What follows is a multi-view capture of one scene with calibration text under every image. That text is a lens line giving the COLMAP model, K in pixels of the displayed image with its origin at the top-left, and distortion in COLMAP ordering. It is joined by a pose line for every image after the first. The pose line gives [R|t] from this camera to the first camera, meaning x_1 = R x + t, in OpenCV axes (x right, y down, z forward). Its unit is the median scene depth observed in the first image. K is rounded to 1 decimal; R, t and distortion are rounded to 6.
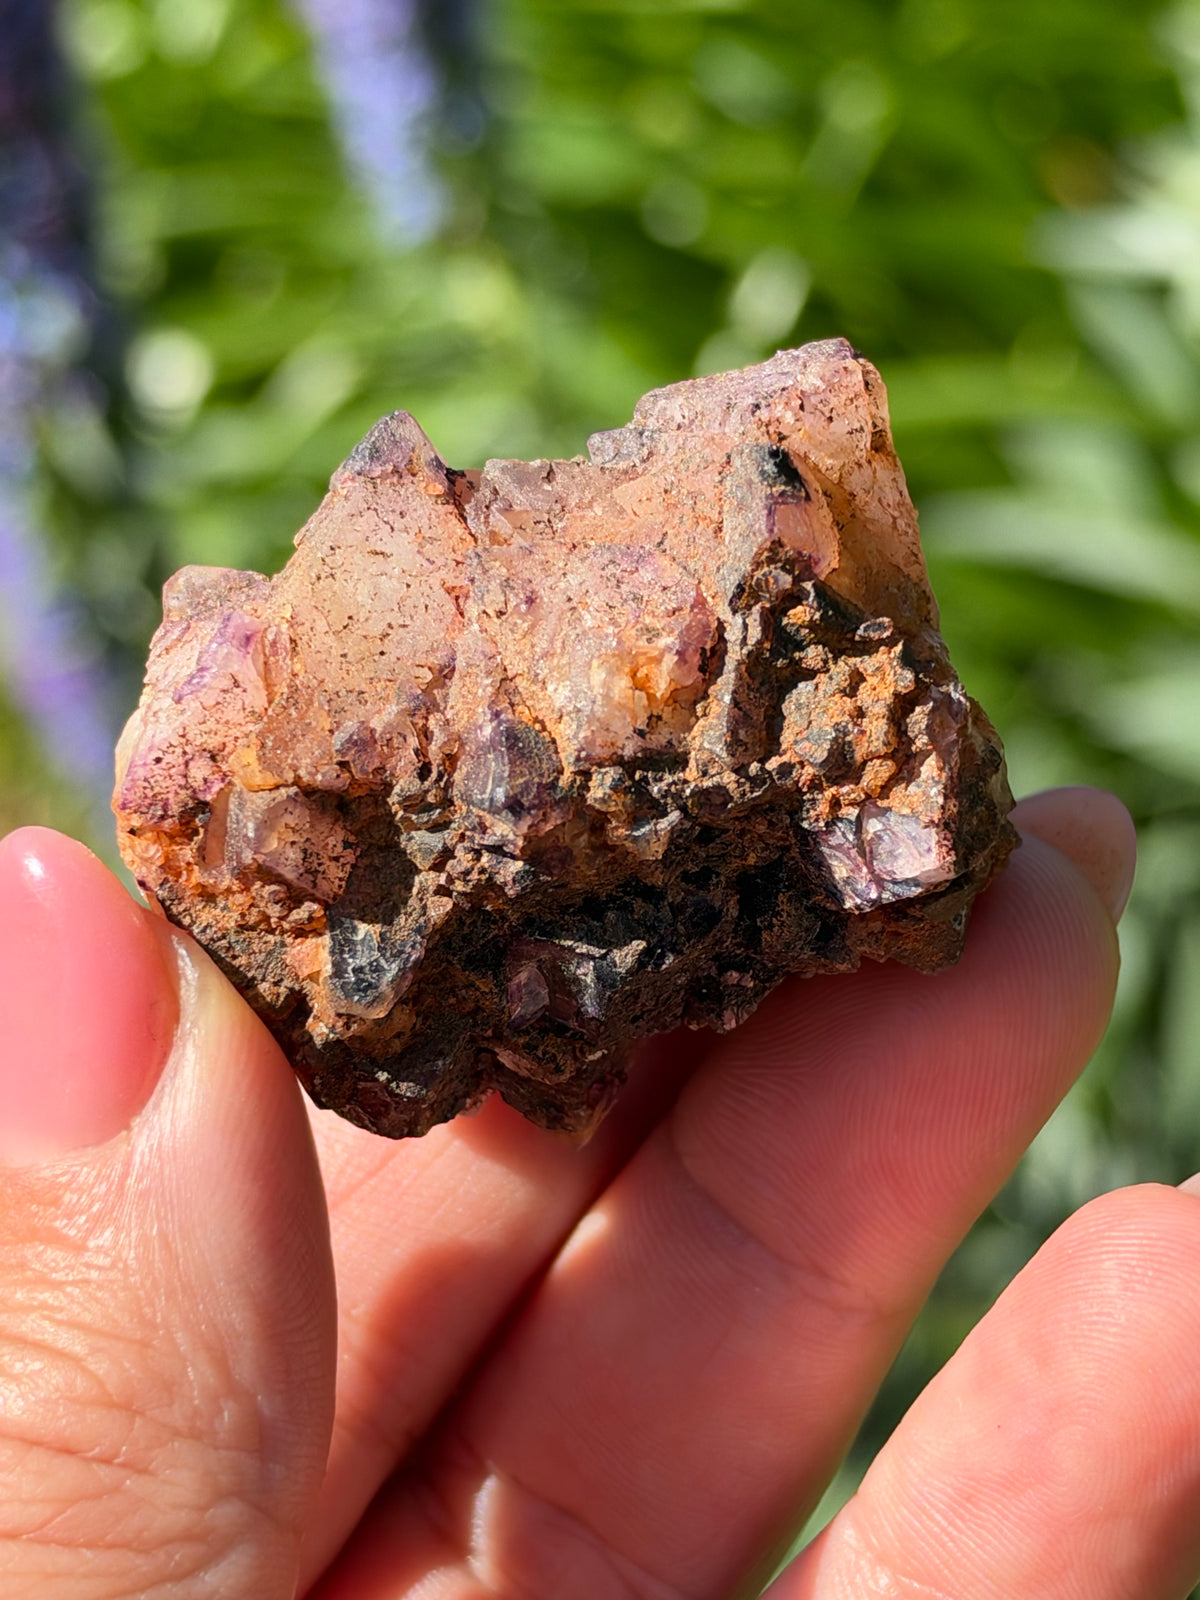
lens RADIAL K [[4016.5, 0, 599.2], [0, 4016.5, 795.9], [0, 0, 1]] dist [0.147537, 0.229574]
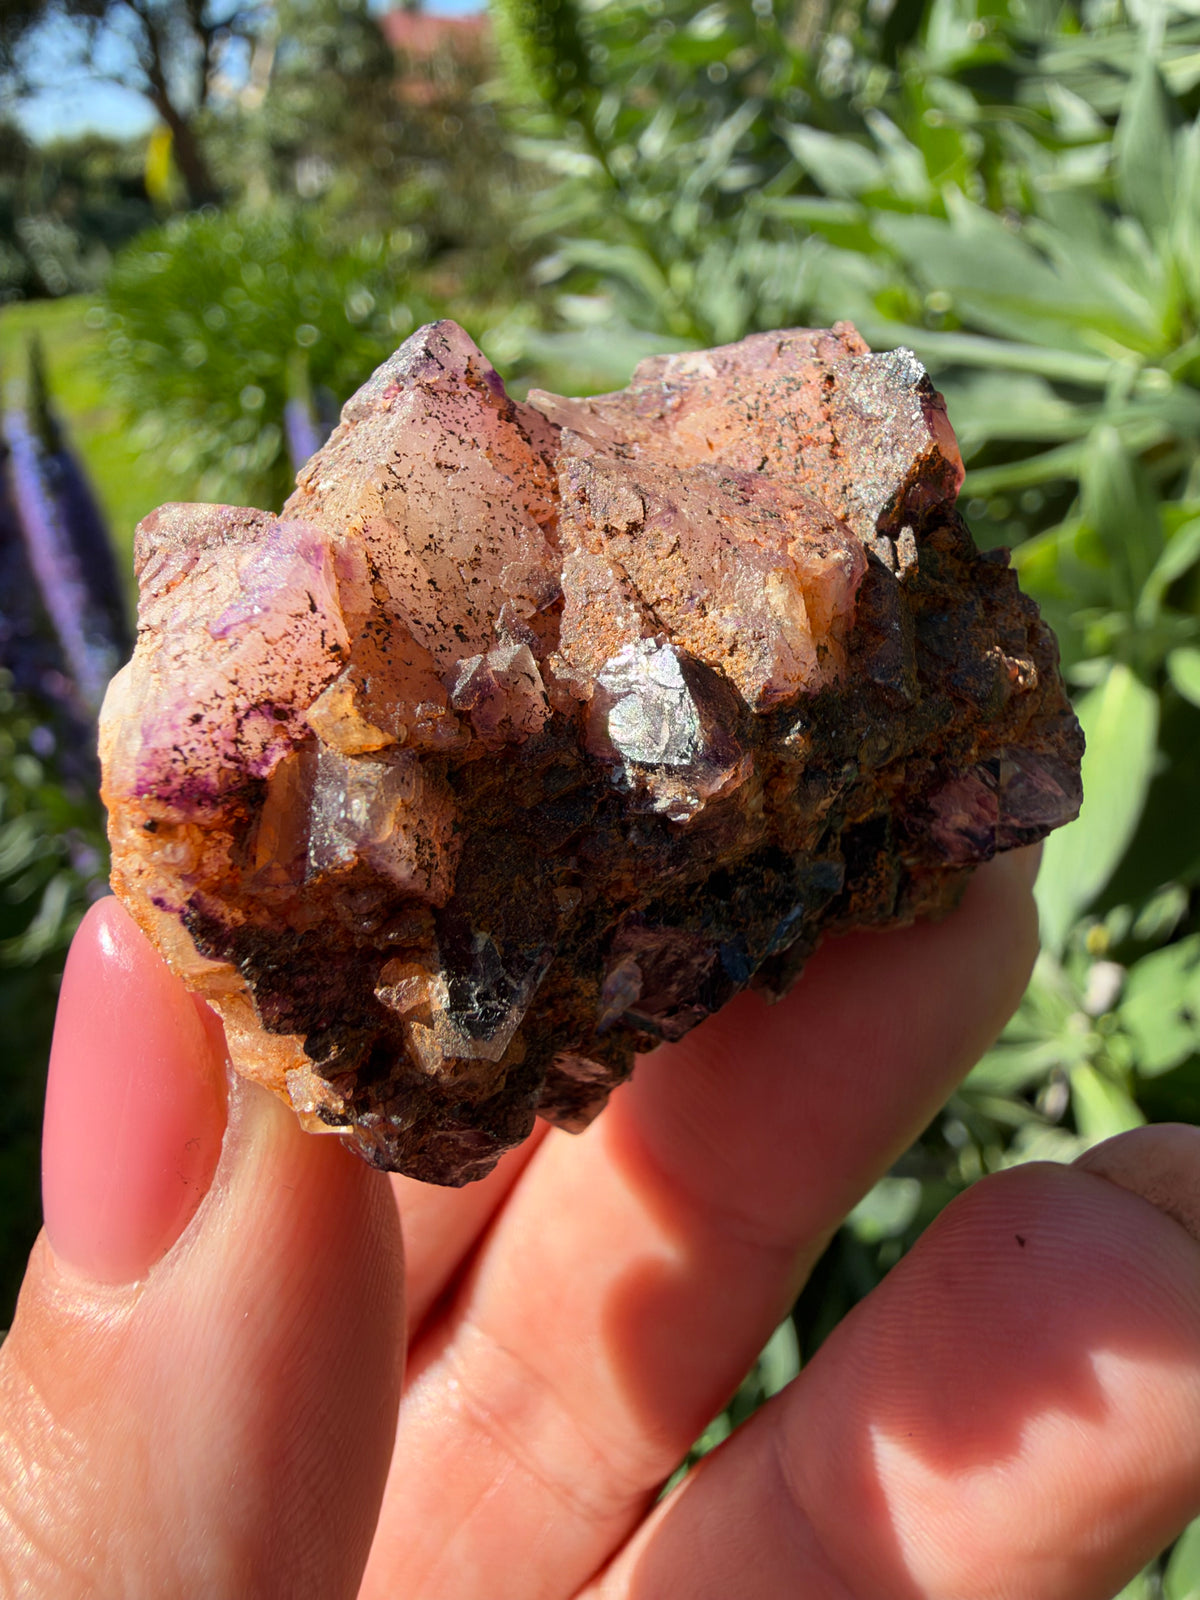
lens RADIAL K [[1228.5, 0, 592.3], [0, 1228.5, 672.0], [0, 0, 1]] dist [-0.009188, 0.004391]
pose [[0.908189, -0.010142, 0.418437, -0.135061], [0.060188, 0.992481, -0.106580, 0.009500], [-0.414210, 0.121980, 0.901971, 0.778993]]
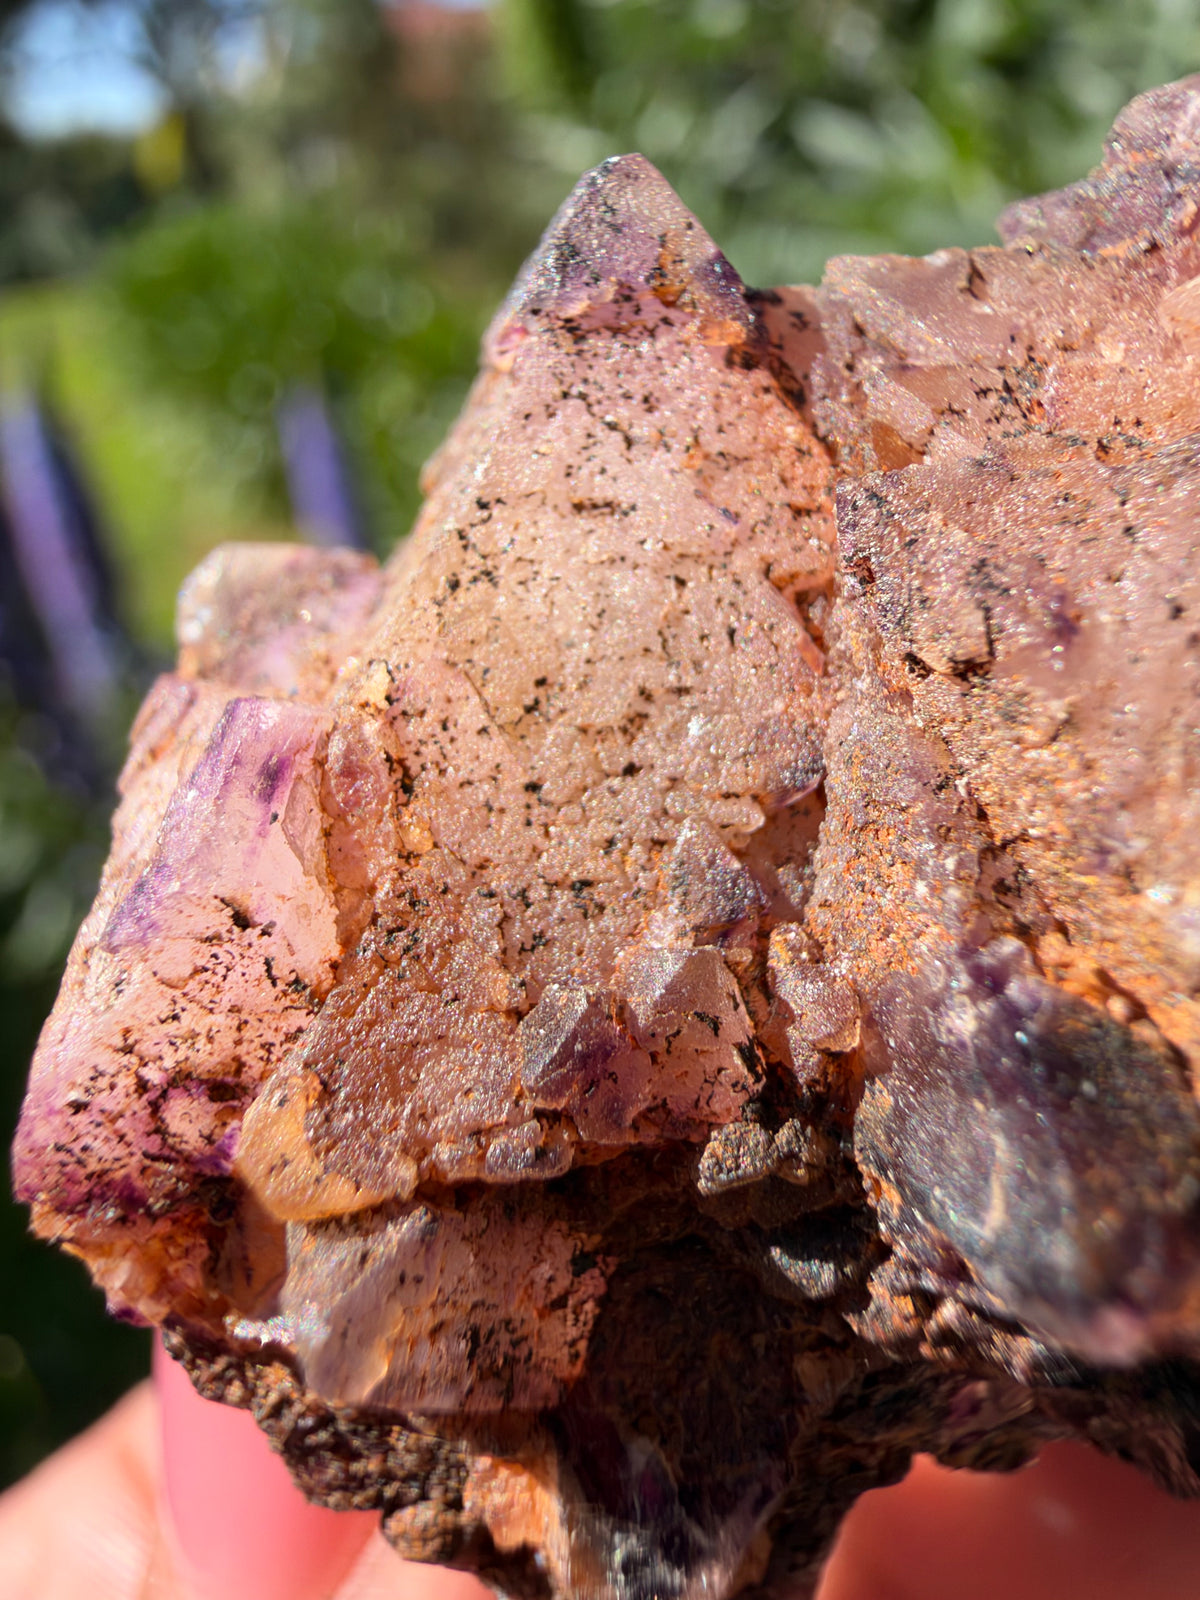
lens RADIAL K [[1228.5, 0, 592.3], [0, 1228.5, 672.0], [0, 0, 1]] dist [-0.009188, 0.004391]
pose [[0.994788, -0.075486, -0.068545, -0.049107], [0.084195, 0.987312, 0.134634, -0.061377], [0.057512, -0.139704, 0.988522, 0.888191]]
